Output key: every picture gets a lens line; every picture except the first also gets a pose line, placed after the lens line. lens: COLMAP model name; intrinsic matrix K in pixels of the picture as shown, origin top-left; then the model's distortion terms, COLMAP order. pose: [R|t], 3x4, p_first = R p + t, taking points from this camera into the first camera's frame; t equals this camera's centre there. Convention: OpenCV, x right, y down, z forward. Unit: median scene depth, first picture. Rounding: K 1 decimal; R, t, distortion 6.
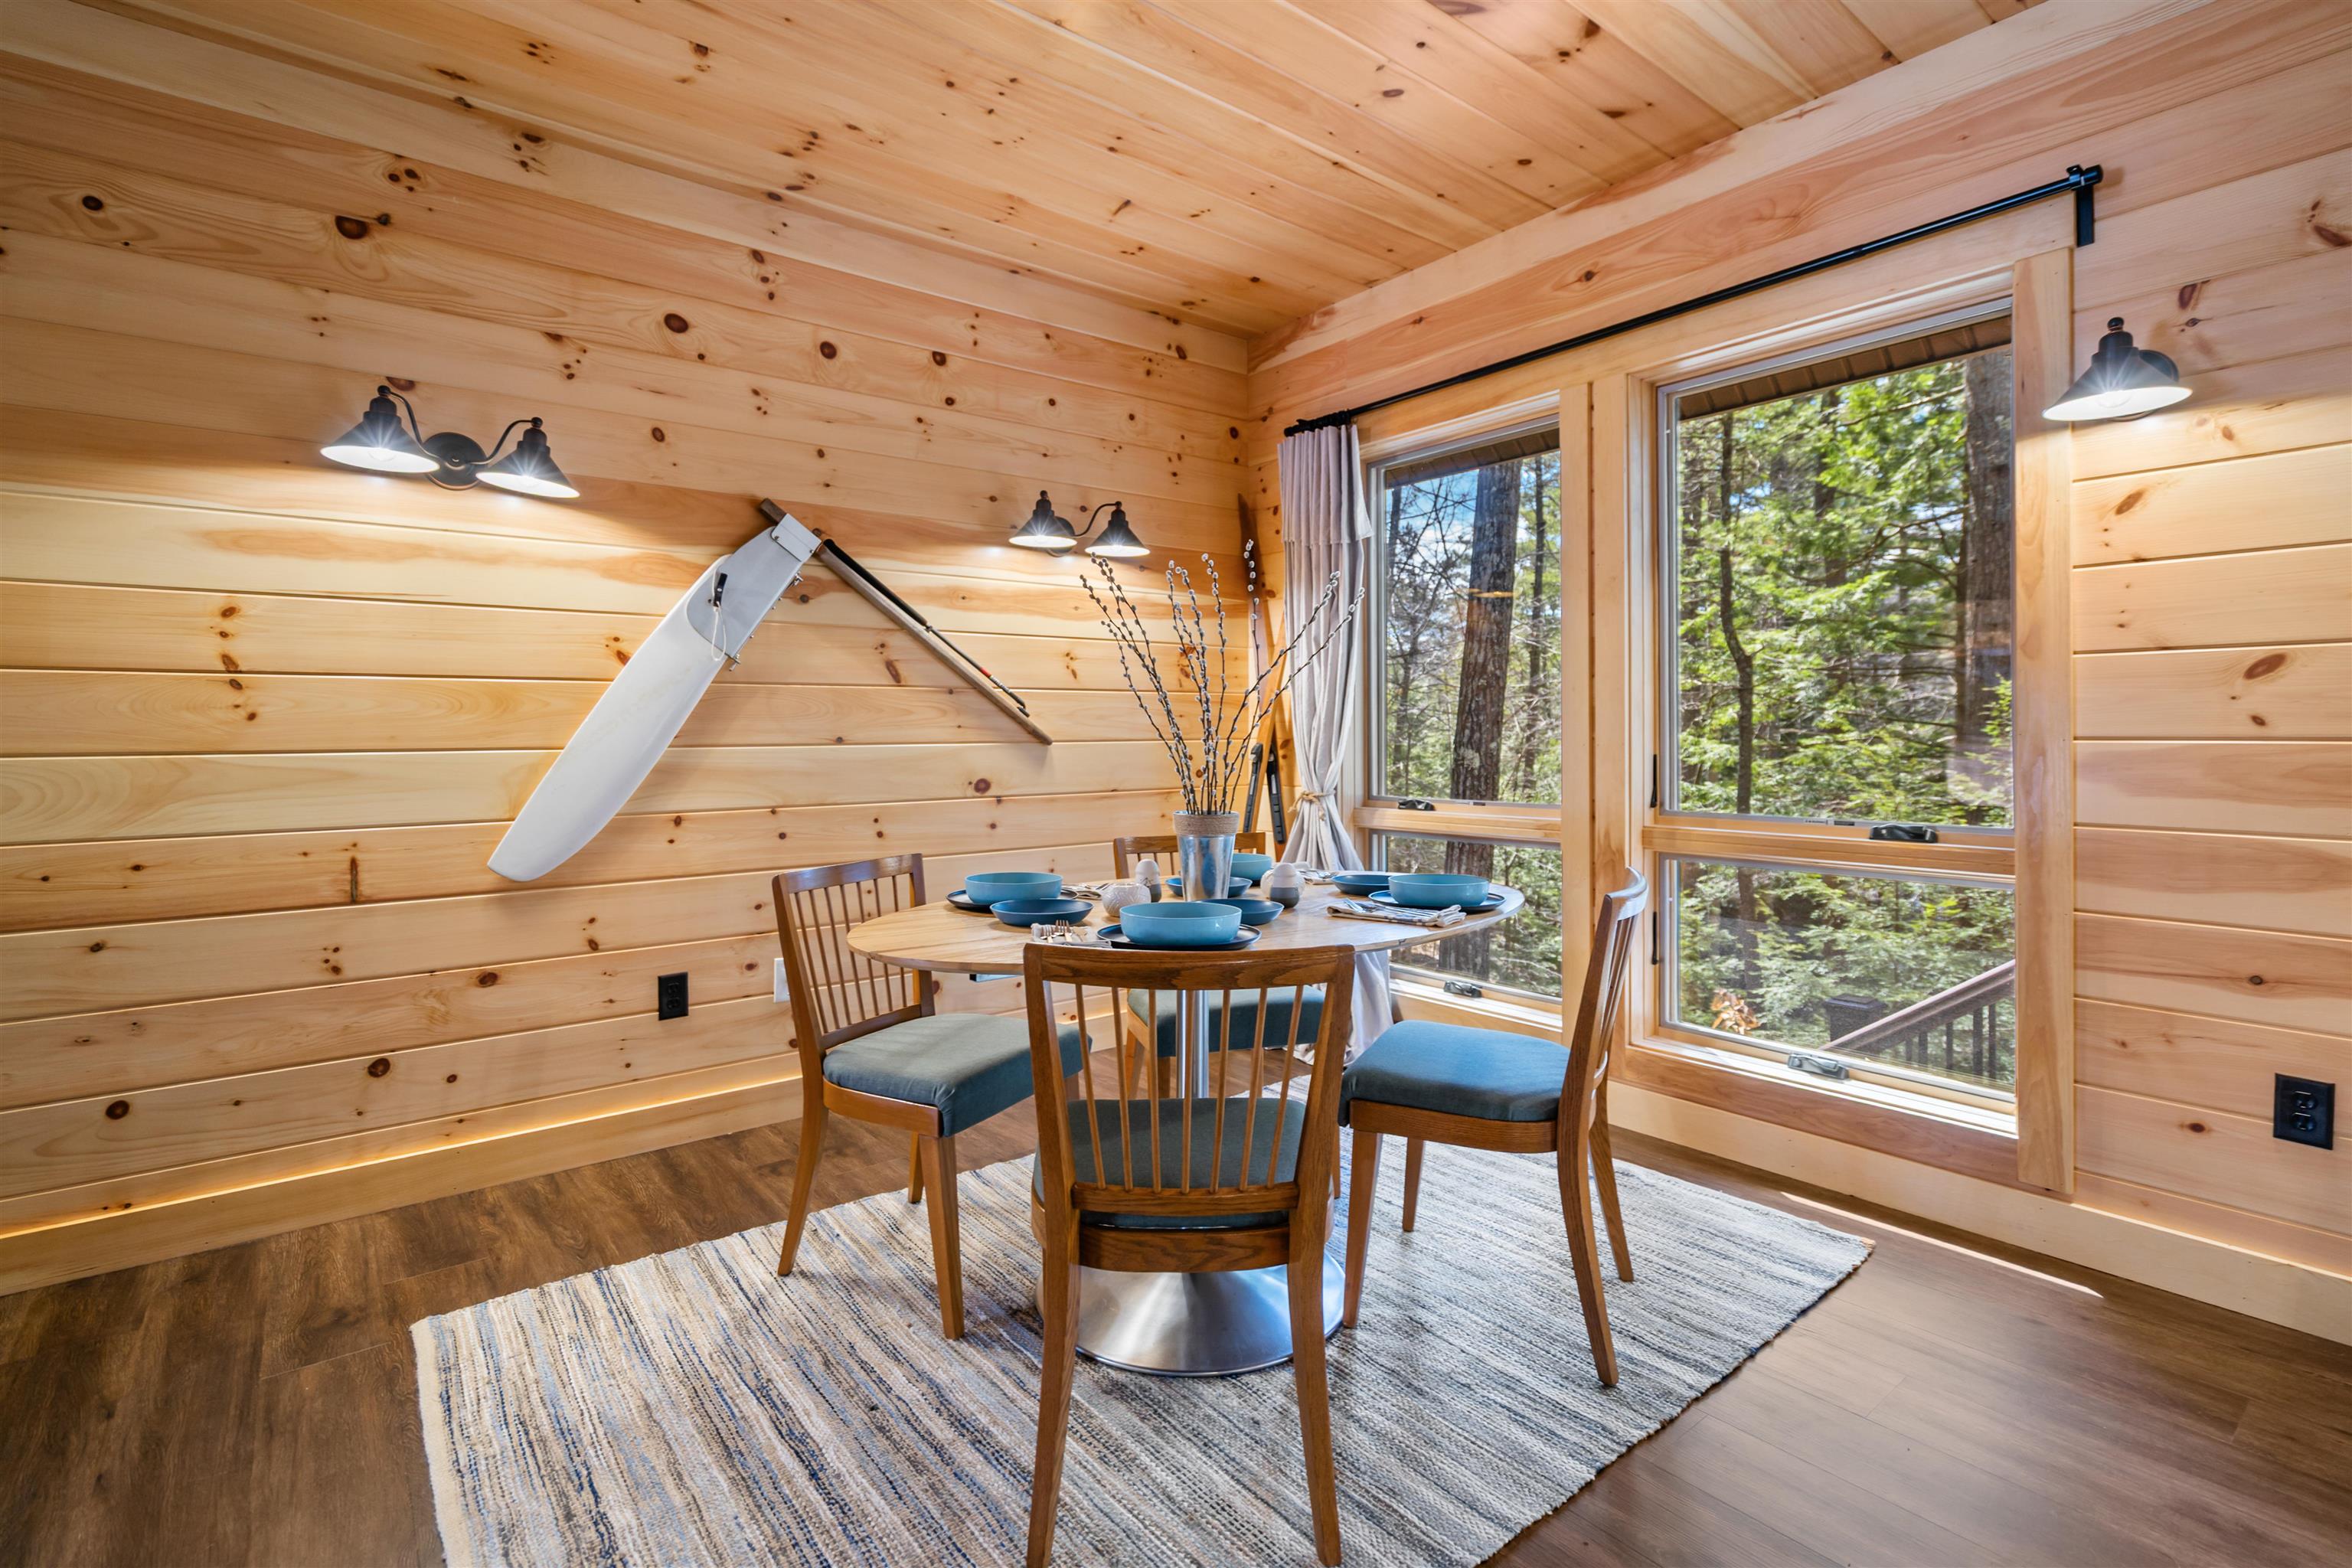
lens RADIAL K [[1093.8, 0, 1165.5], [0, 1093.8, 722.3], [0, 0, 1]] dist [-0.004332, 0.001397]
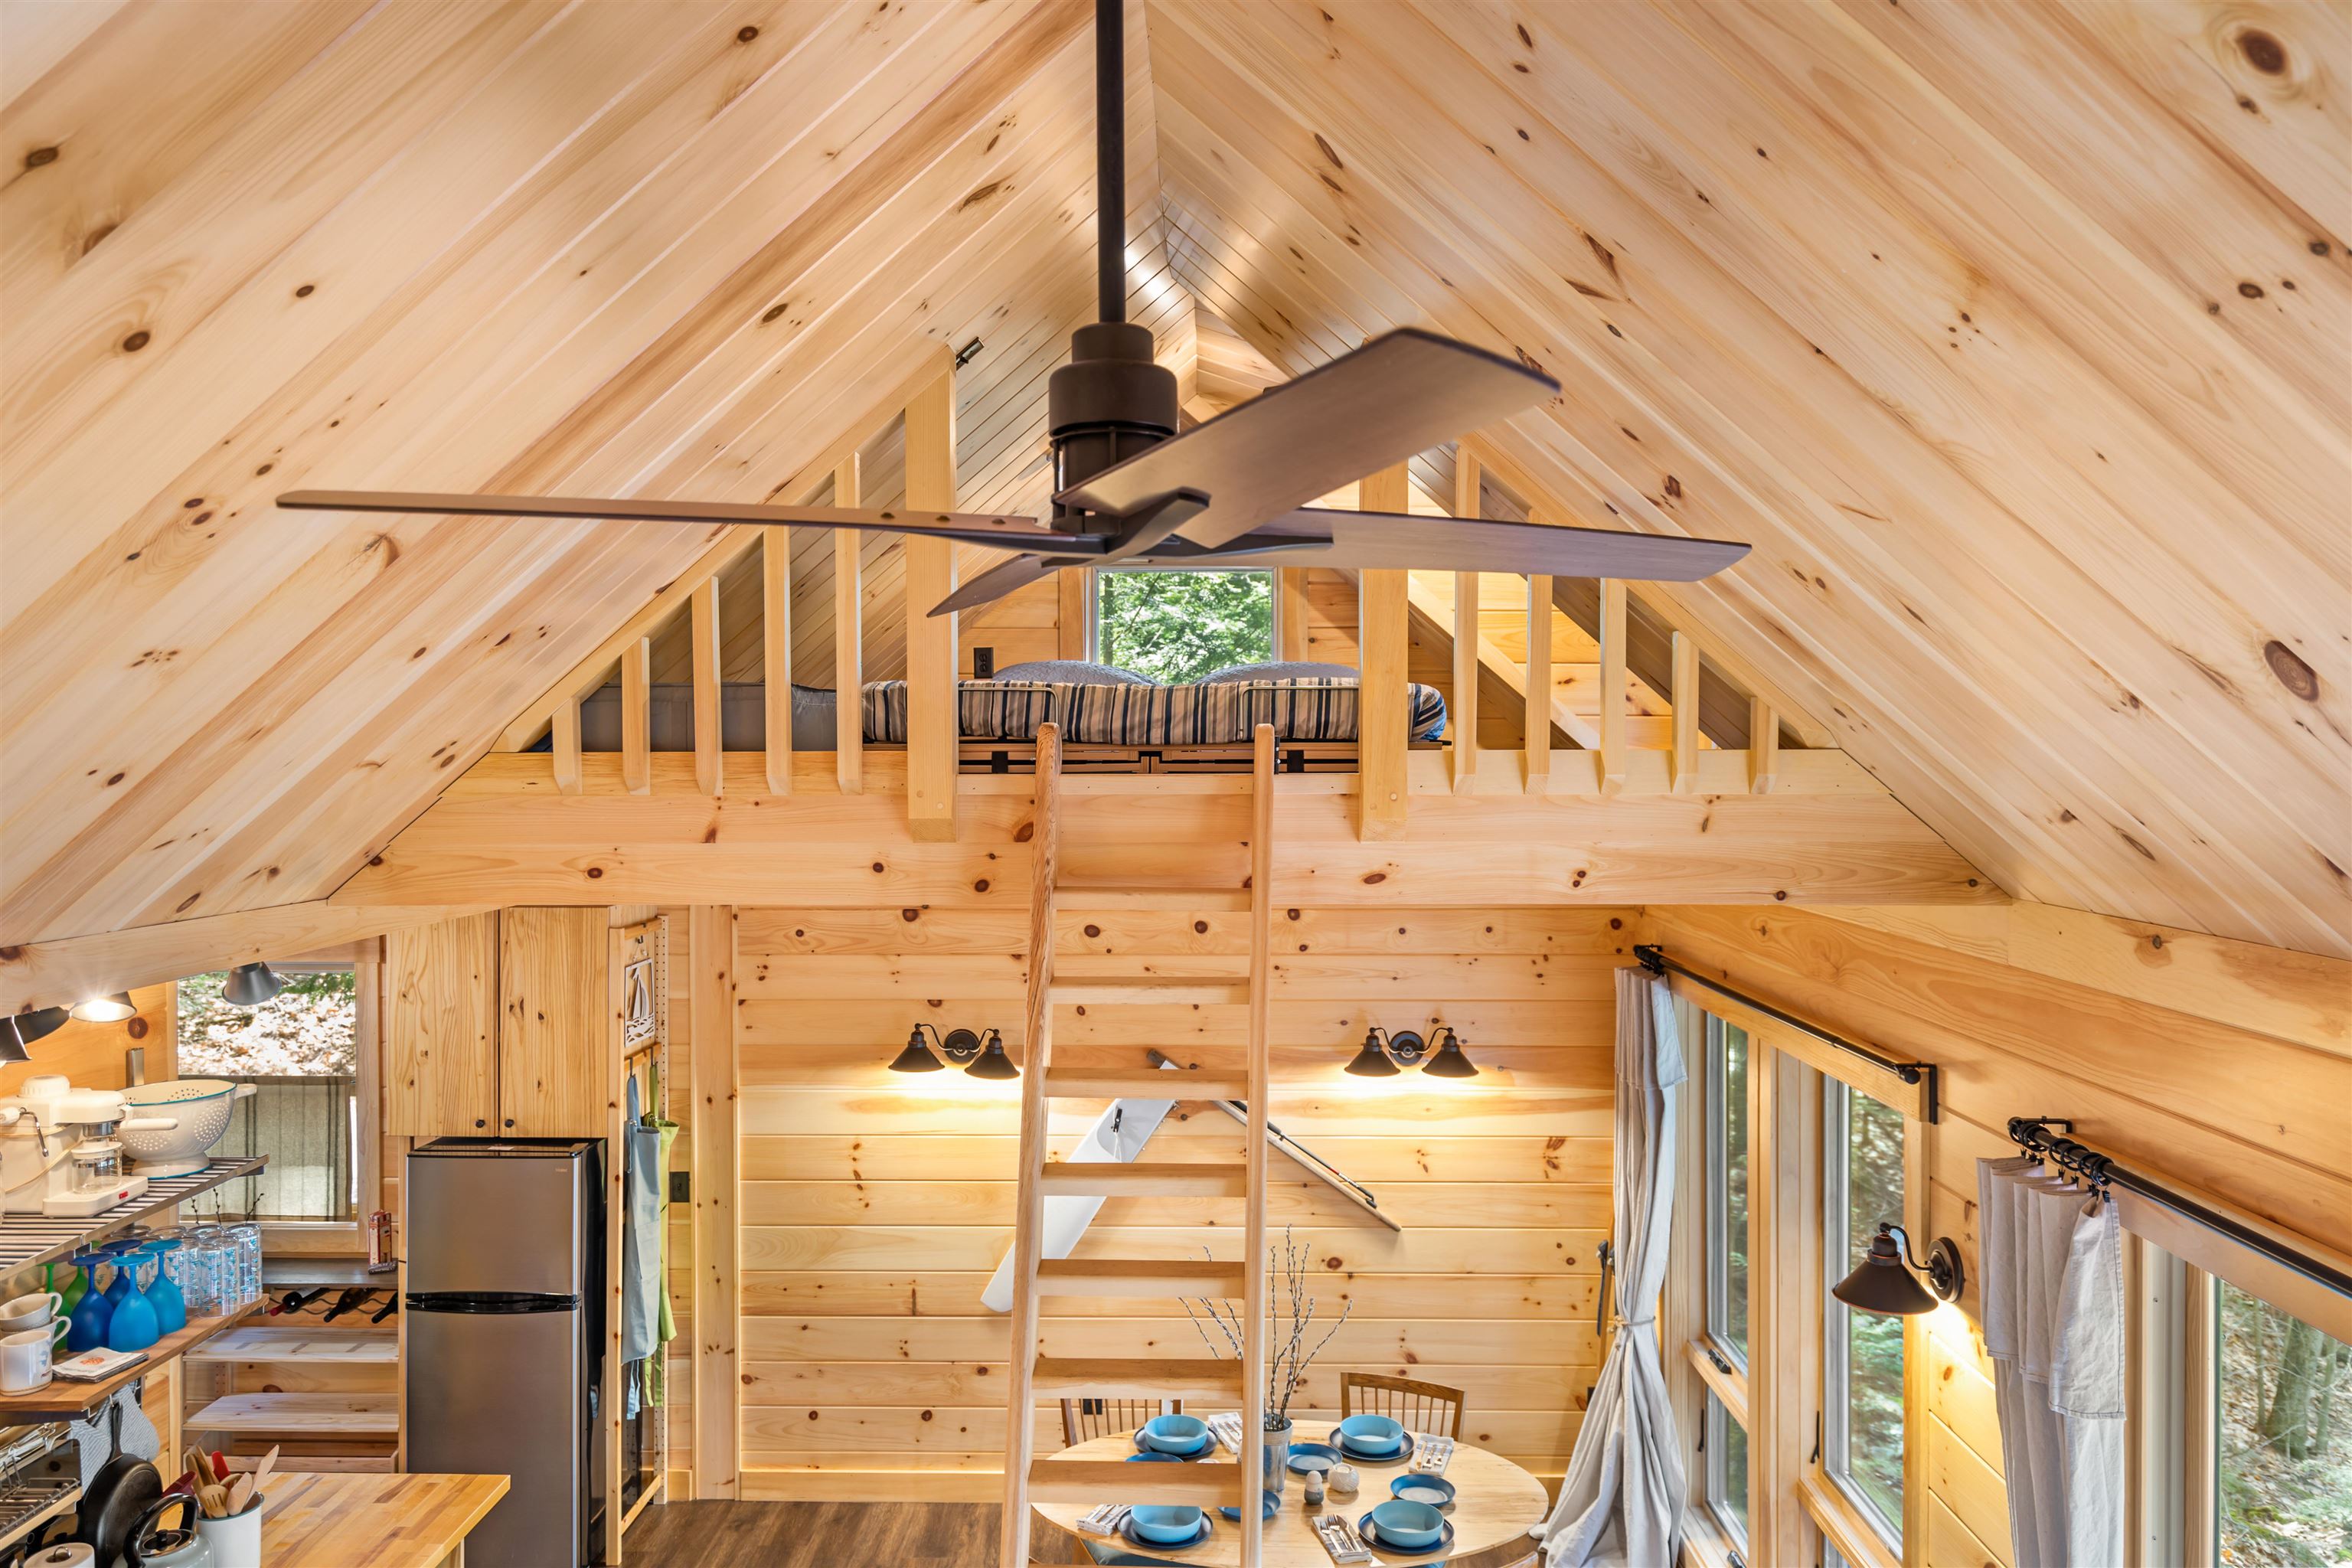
lens RADIAL K [[1621.4, 0, 1177.2], [0, 1621.4, 780.0], [0, 0, 1]] dist [0.009908, -0.007121]
pose [[0.770821, 0.010261, -0.636969, 1.109883], [0.004112, 0.999769, 0.021081, -0.683804], [0.637038, -0.018869, 0.770601, -0.628737]]
